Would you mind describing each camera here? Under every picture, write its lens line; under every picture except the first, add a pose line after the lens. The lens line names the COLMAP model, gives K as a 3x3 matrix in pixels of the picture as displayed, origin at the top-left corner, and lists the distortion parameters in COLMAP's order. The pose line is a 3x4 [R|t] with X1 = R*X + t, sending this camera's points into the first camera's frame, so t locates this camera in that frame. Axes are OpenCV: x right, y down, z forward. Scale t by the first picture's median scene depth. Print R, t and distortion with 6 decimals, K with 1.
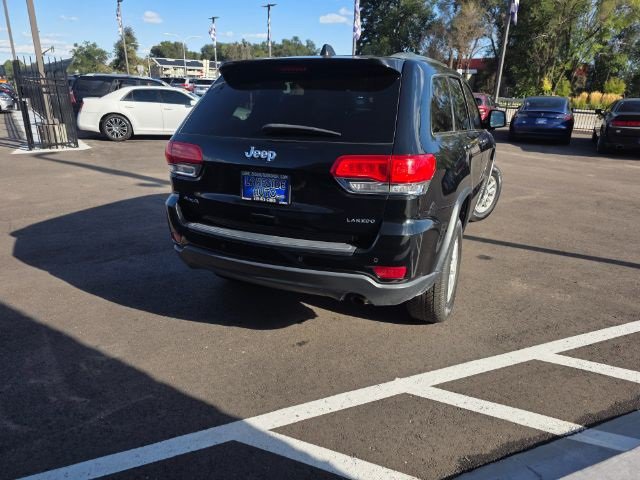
lens RADIAL K [[435.9, 0, 328.8], [0, 435.9, 239.2], [0, 0, 1]] dist [0.050039, -0.043572]
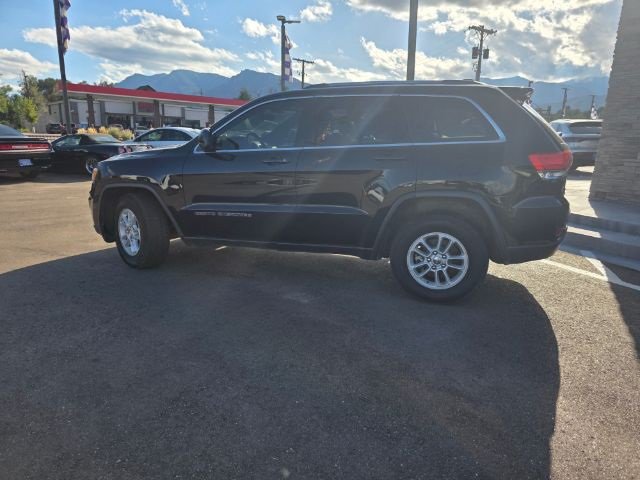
lens RADIAL K [[435.9, 0, 327.6], [0, 435.9, 247.8], [0, 0, 1]] dist [0.050039, -0.043572]
pose [[-0.097345, -0.270333, 0.957833, -0.300970], [0.302949, 0.908685, 0.287250, -0.104234], [-0.948022, 0.318137, -0.006559, 0.339155]]
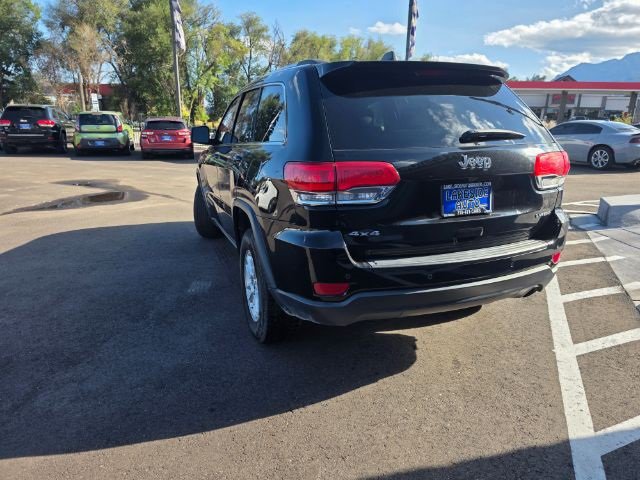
lens RADIAL K [[435.9, 0, 323.5], [0, 435.9, 240.7], [0, 0, 1]] dist [0.050039, -0.043572]
pose [[0.711138, -0.197941, 0.674613, -0.176626], [0.232937, 0.971687, 0.039558, -0.024859], [-0.663342, 0.129011, 0.737111, 0.095256]]
